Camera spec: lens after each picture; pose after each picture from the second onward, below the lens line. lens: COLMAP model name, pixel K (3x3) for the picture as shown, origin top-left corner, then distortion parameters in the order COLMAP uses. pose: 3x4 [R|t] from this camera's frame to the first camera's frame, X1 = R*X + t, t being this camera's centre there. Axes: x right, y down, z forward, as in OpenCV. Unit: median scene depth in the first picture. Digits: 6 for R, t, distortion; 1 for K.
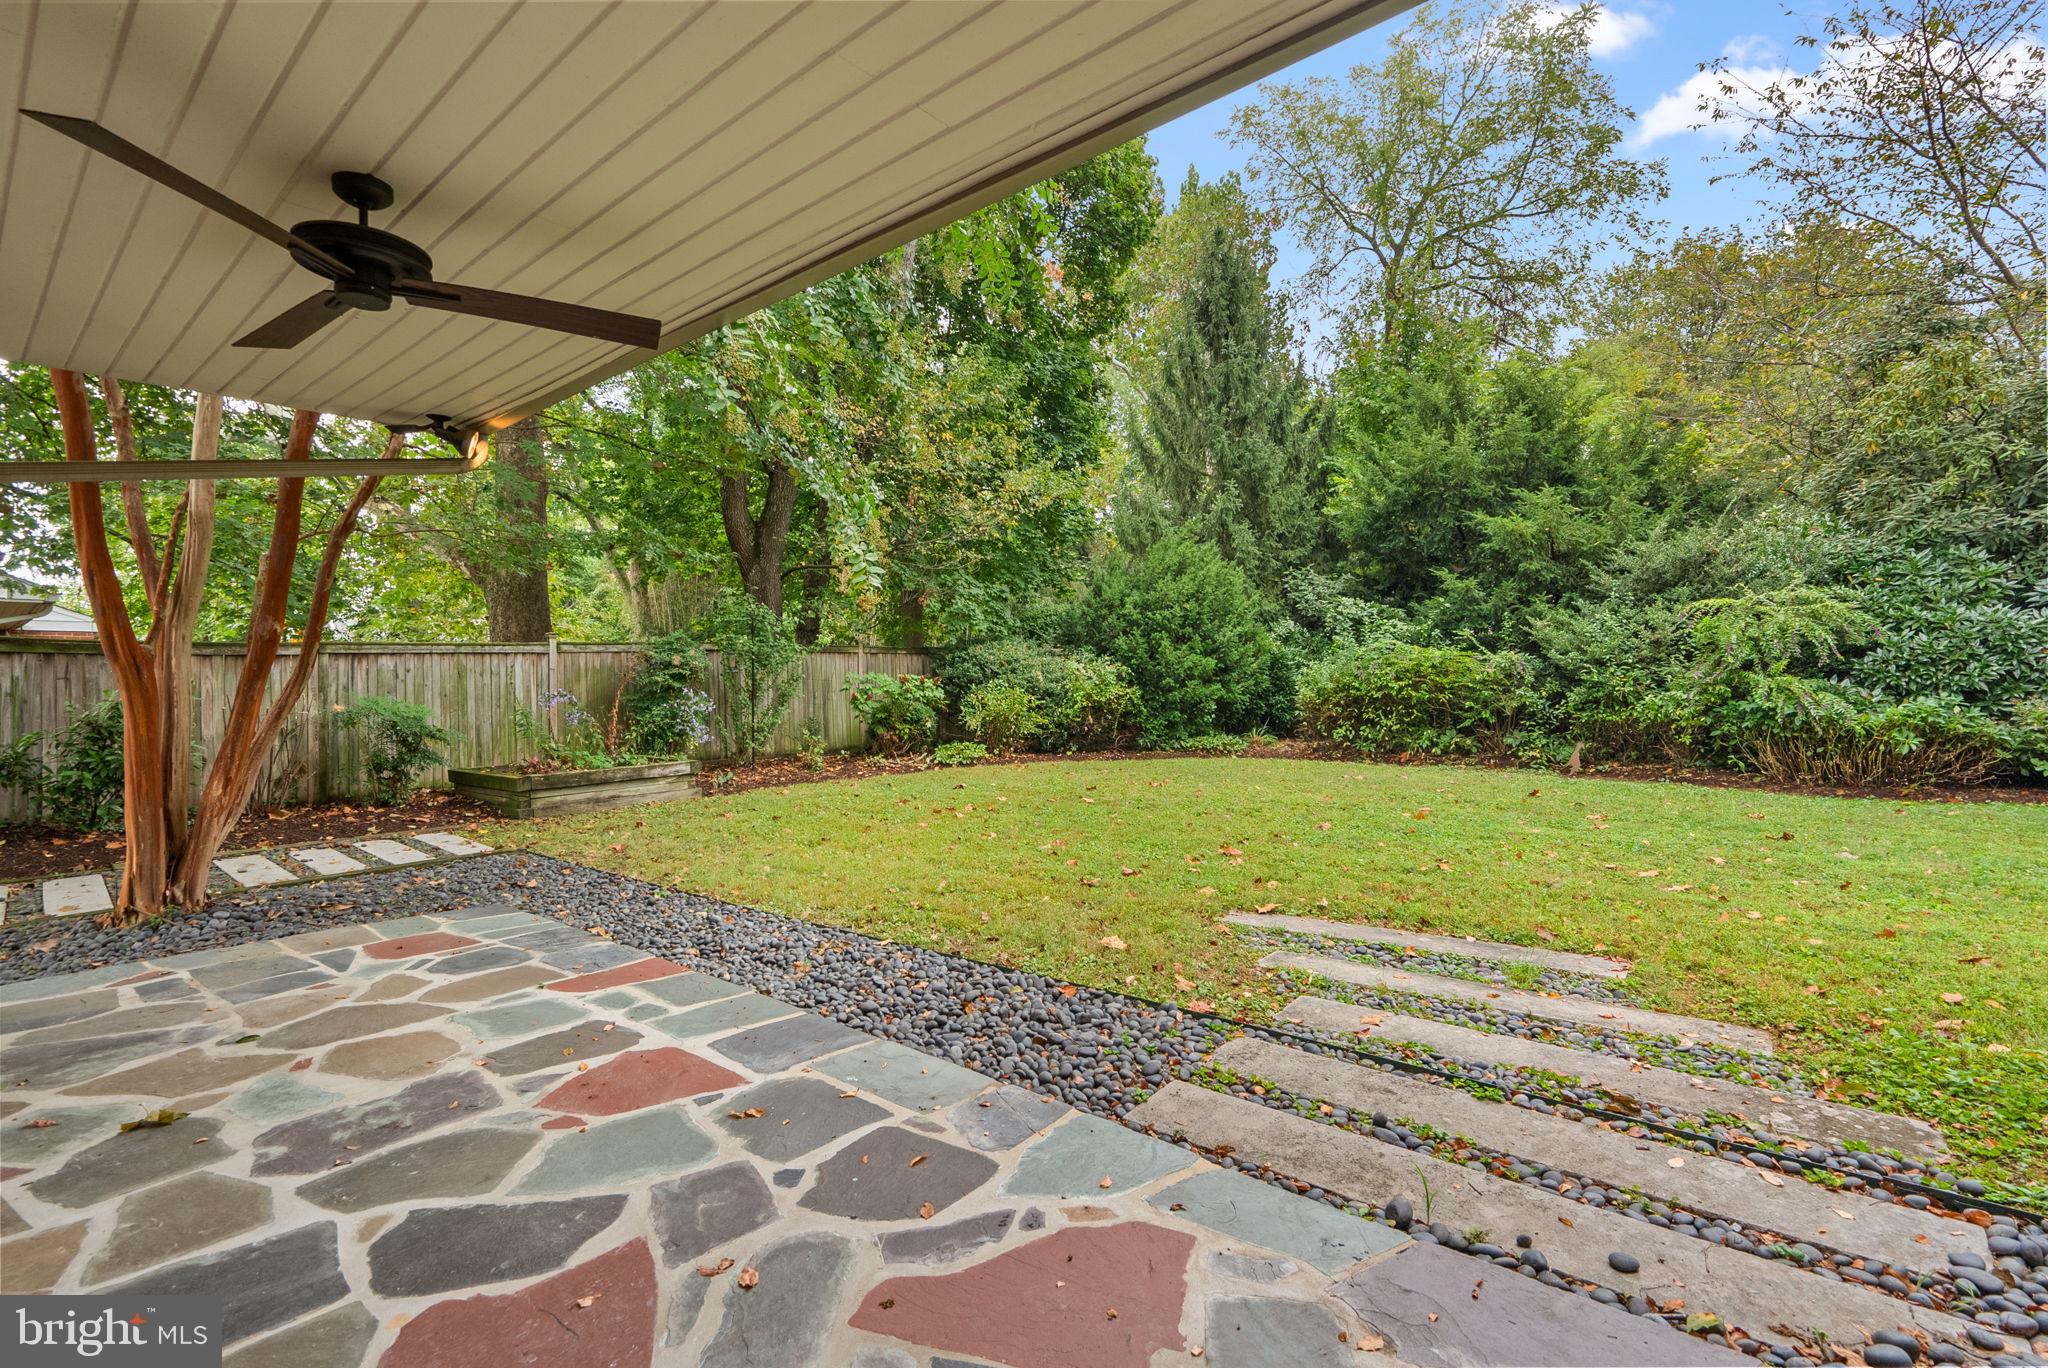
lens RADIAL K [[939.6, 0, 1024.0], [0, 939.6, 684.0], [0, 0, 1]] dist [0.001098, 0.000344]
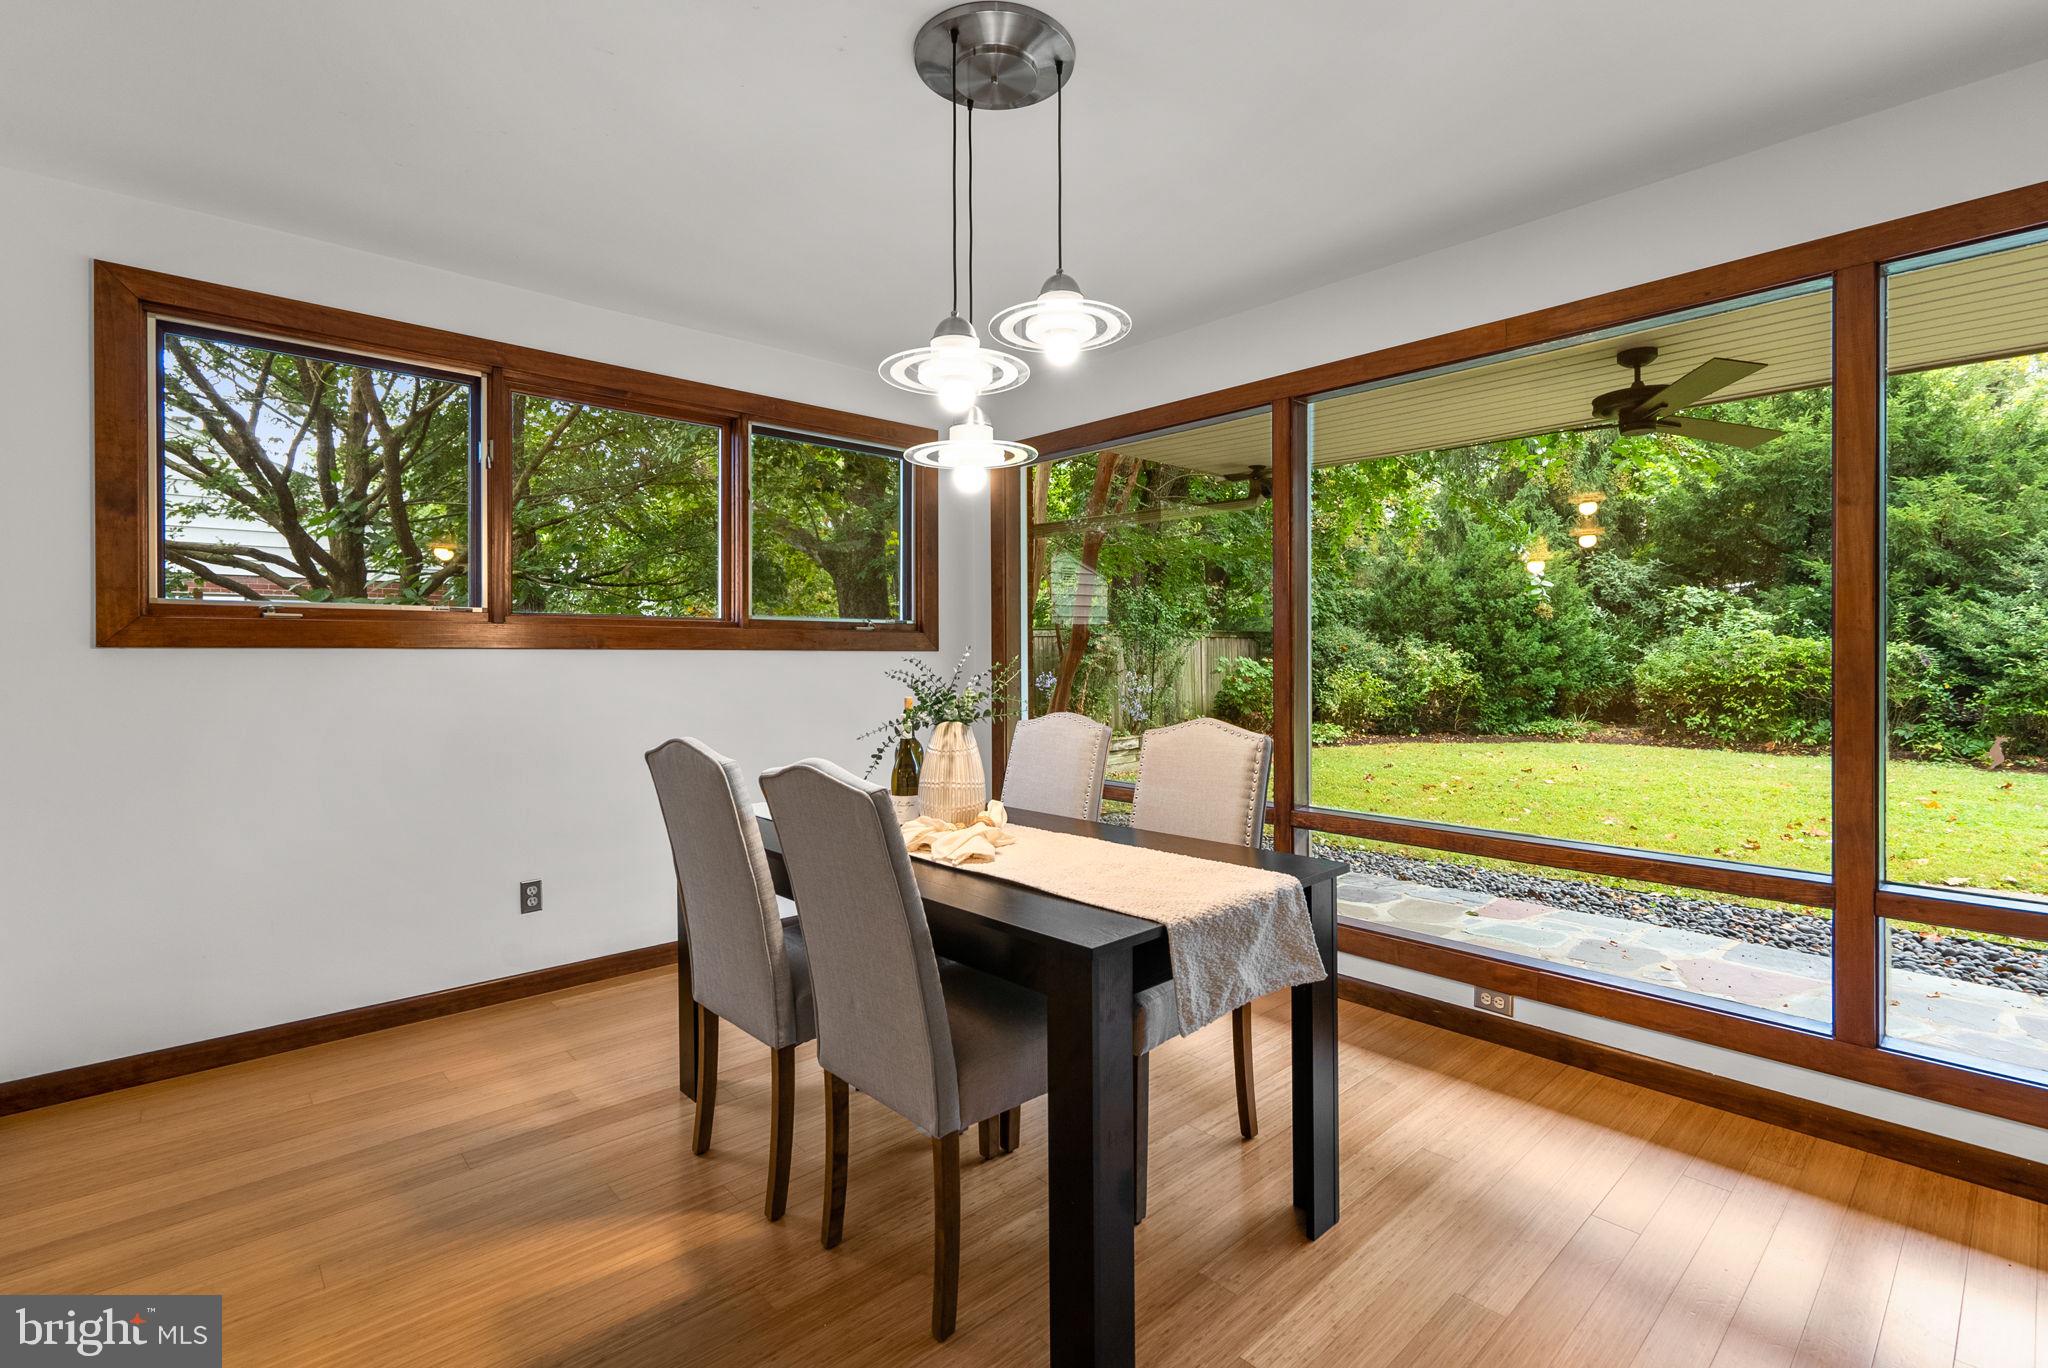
lens RADIAL K [[939.6, 0, 1024.0], [0, 939.6, 684.0], [0, 0, 1]] dist [0.001098, 0.000344]
pose [[0.992164, 0.014160, -0.124140, -0.262958], [-0.010794, 0.999557, 0.027752, -0.008293], [0.124478, -0.026195, 0.991877, -0.098197]]
